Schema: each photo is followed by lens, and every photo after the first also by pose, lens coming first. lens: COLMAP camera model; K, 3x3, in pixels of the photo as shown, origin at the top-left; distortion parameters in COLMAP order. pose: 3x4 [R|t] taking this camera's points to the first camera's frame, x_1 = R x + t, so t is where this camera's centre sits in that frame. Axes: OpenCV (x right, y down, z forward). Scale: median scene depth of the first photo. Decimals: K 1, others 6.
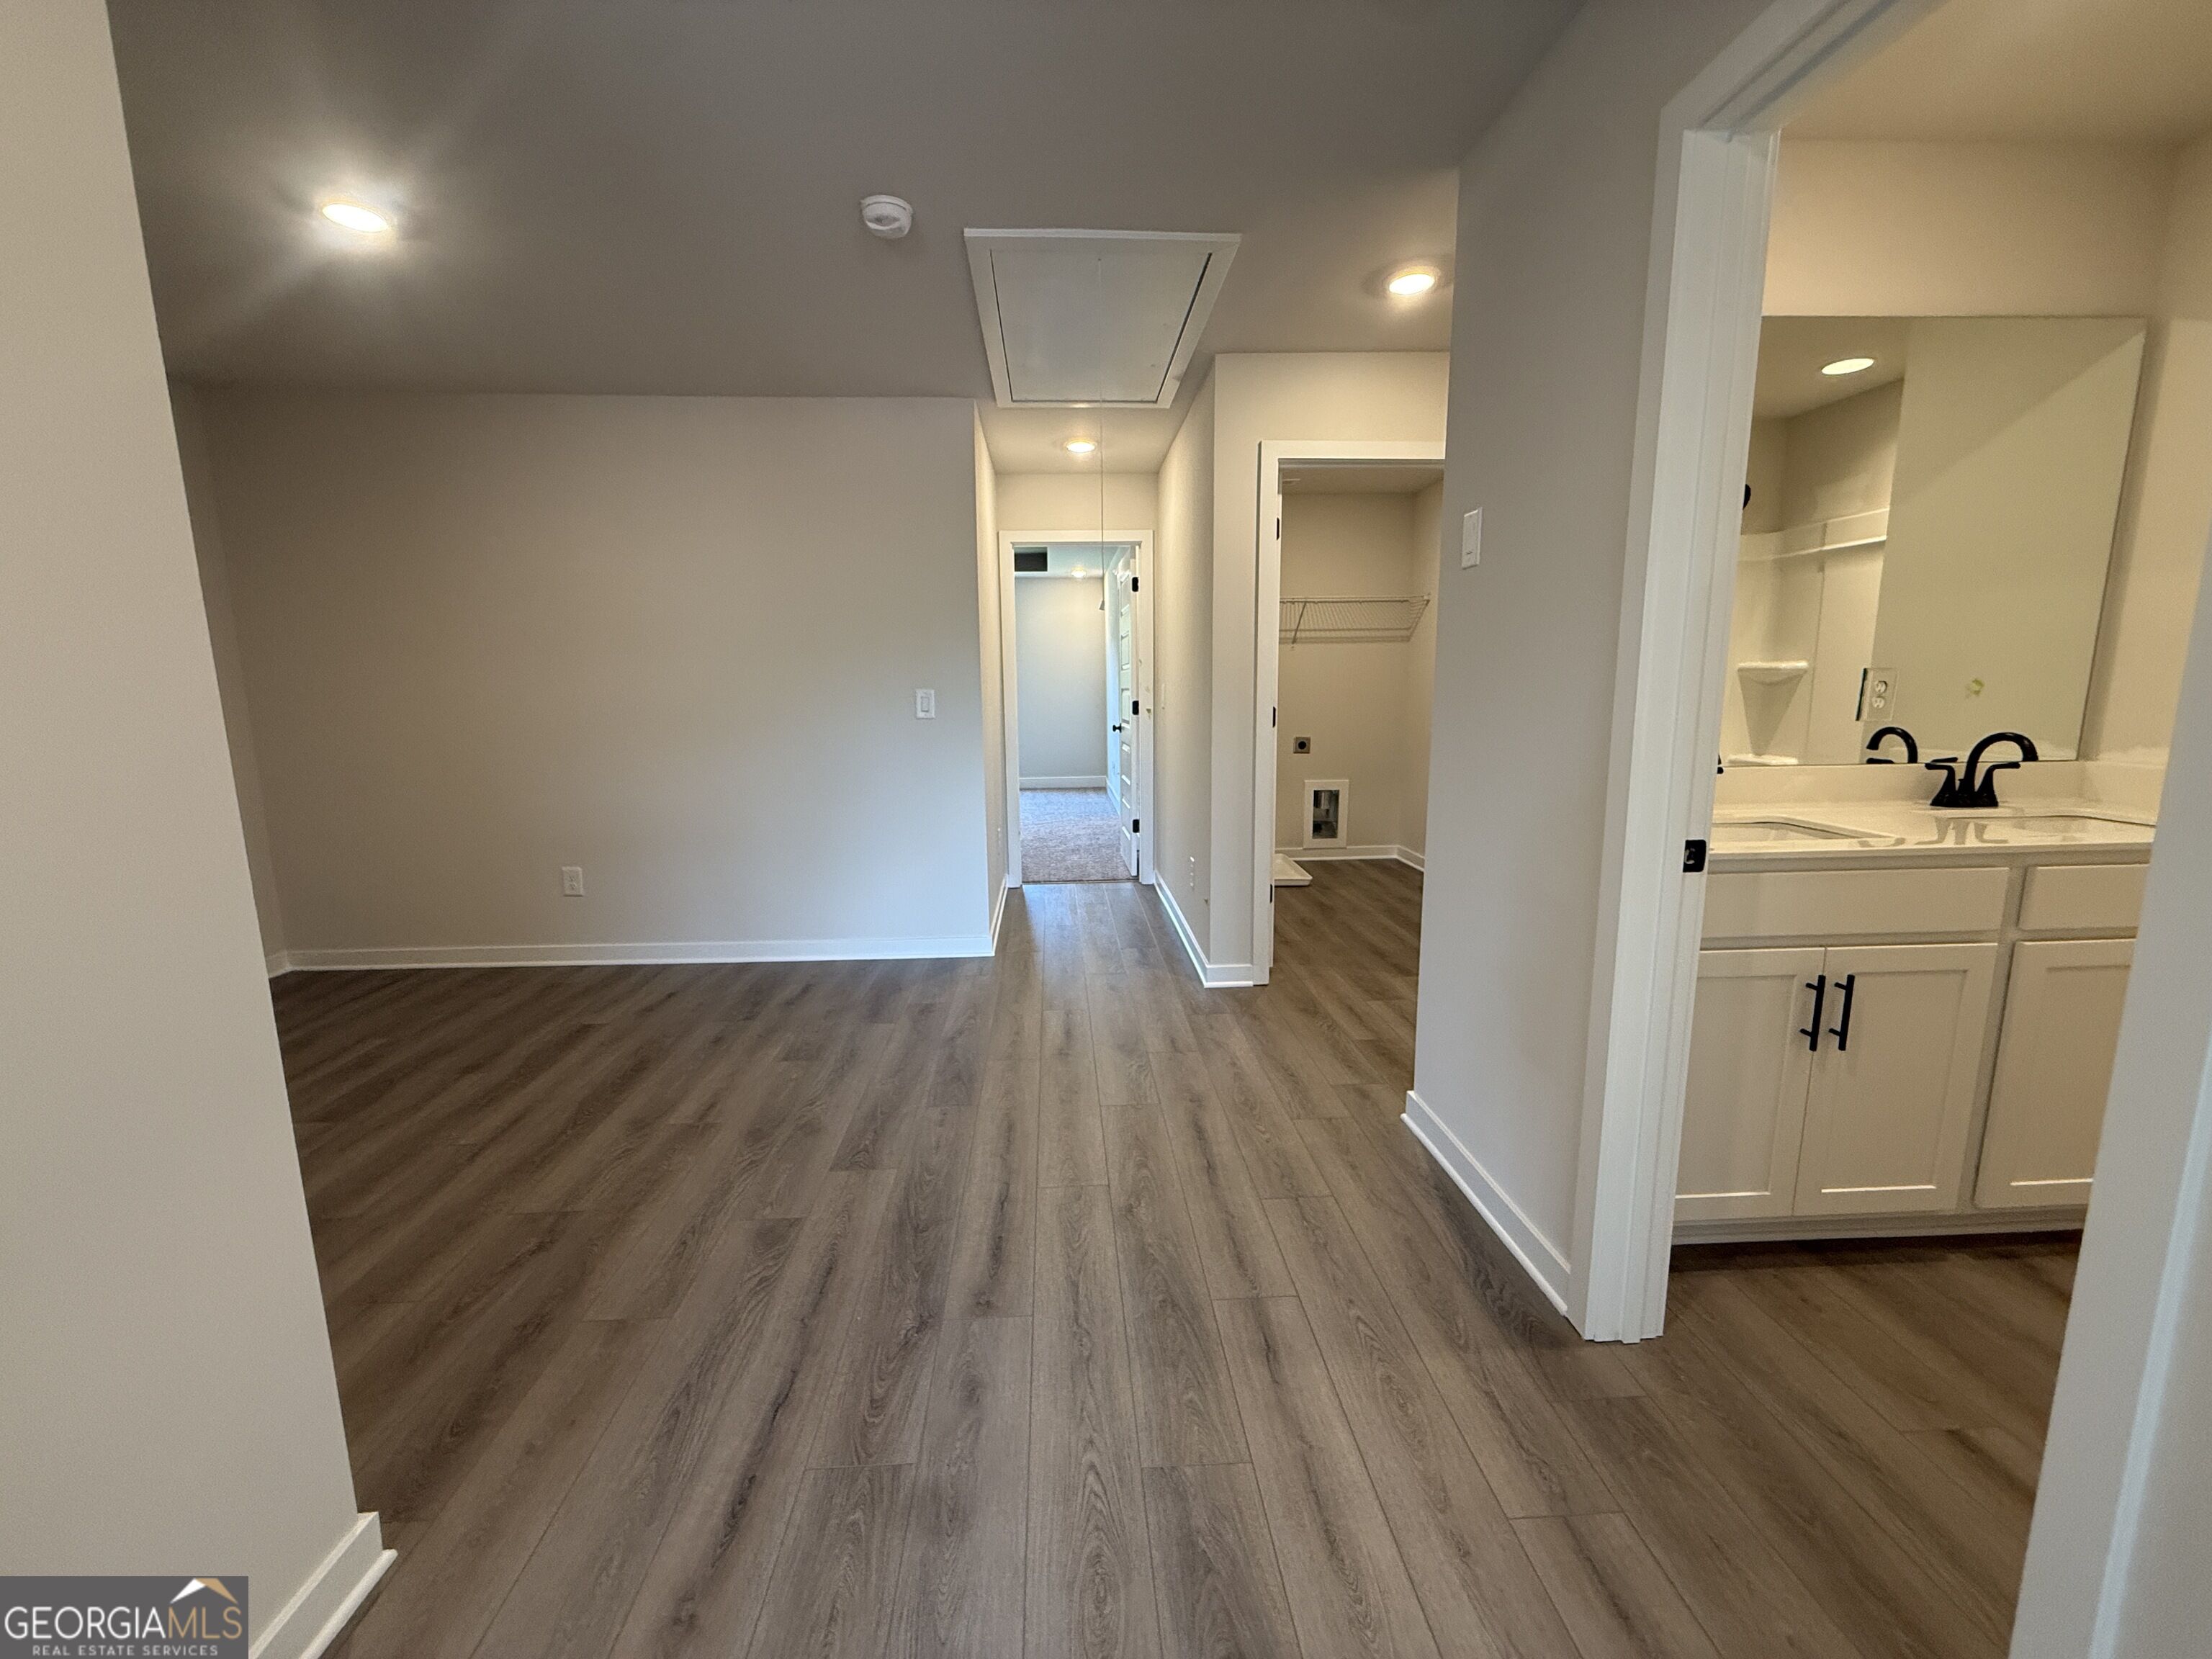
lens RADIAL K [[884.1, 0, 1100.0], [0, 884.1, 826.0], [0, 0, 1]] dist [-0.001897, 0.000416]
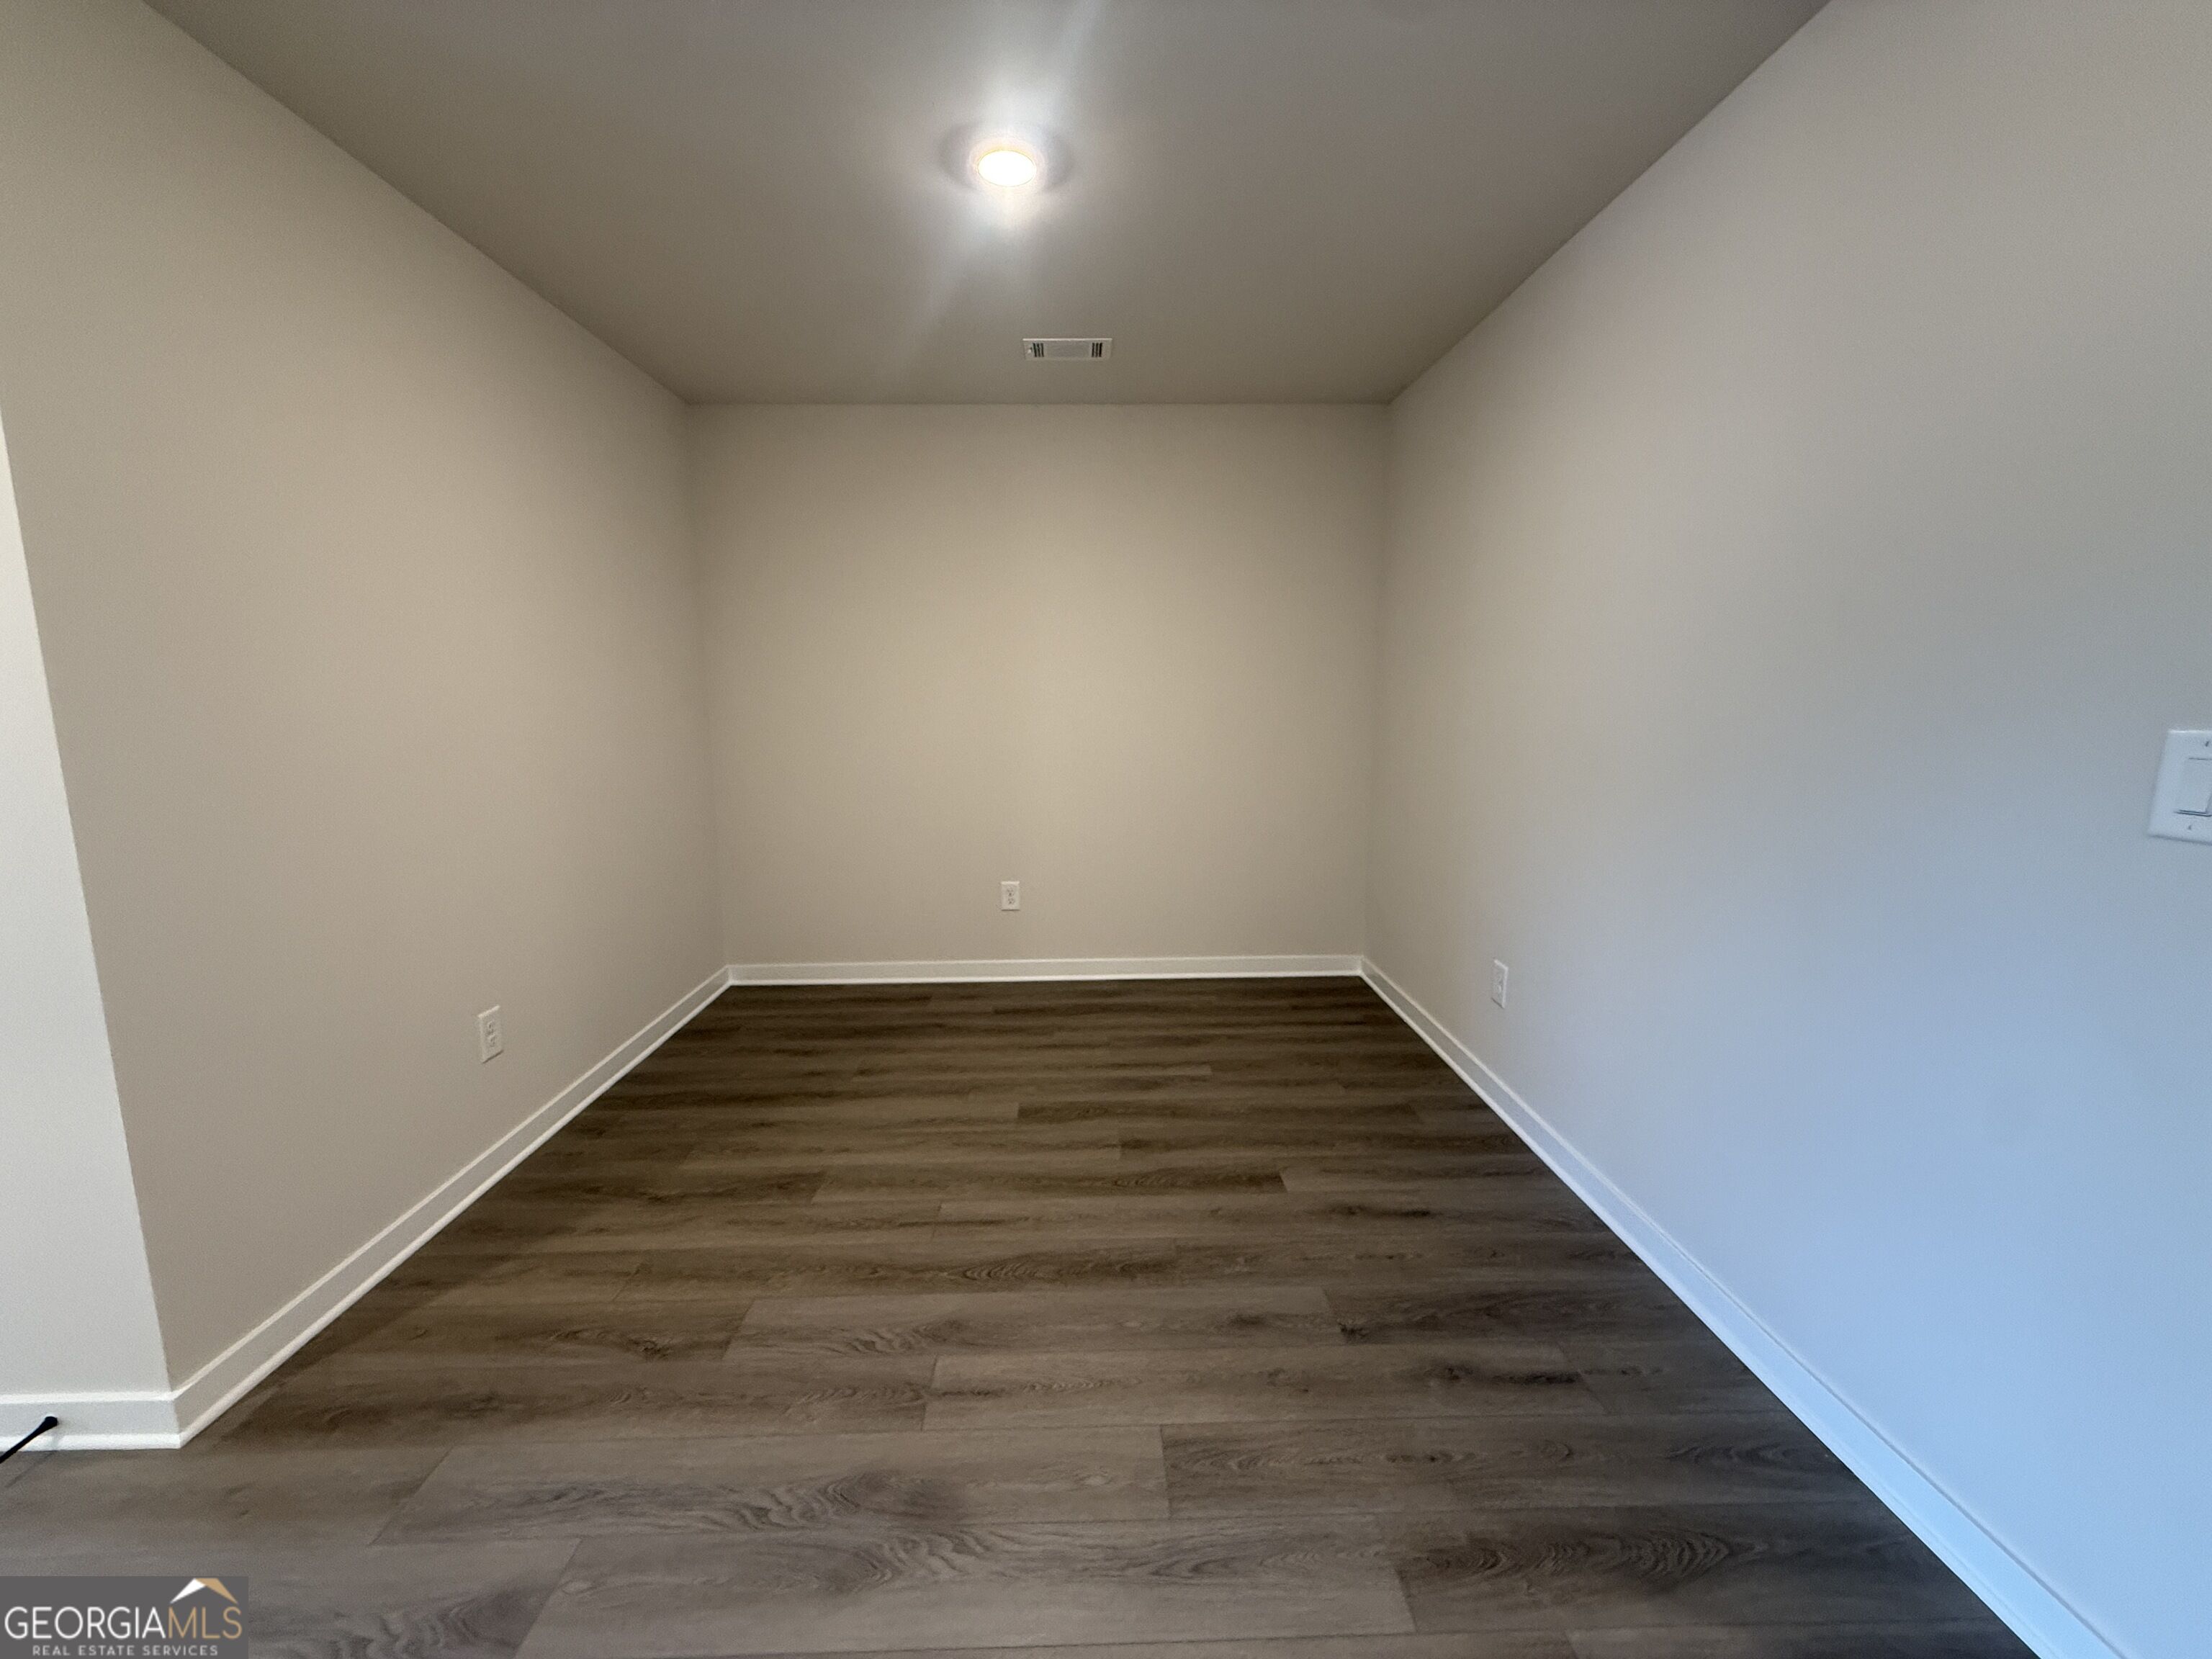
lens RADIAL K [[884.1, 0, 1097.4], [0, 884.1, 831.1], [0, 0, 1]] dist [-0.001897, 0.000416]
pose [[-0.035927, 0.149394, -0.988125, 0.100036], [-0.144774, 0.977555, 0.153060, -0.168699], [0.988812, 0.148553, -0.013493, 1.075379]]
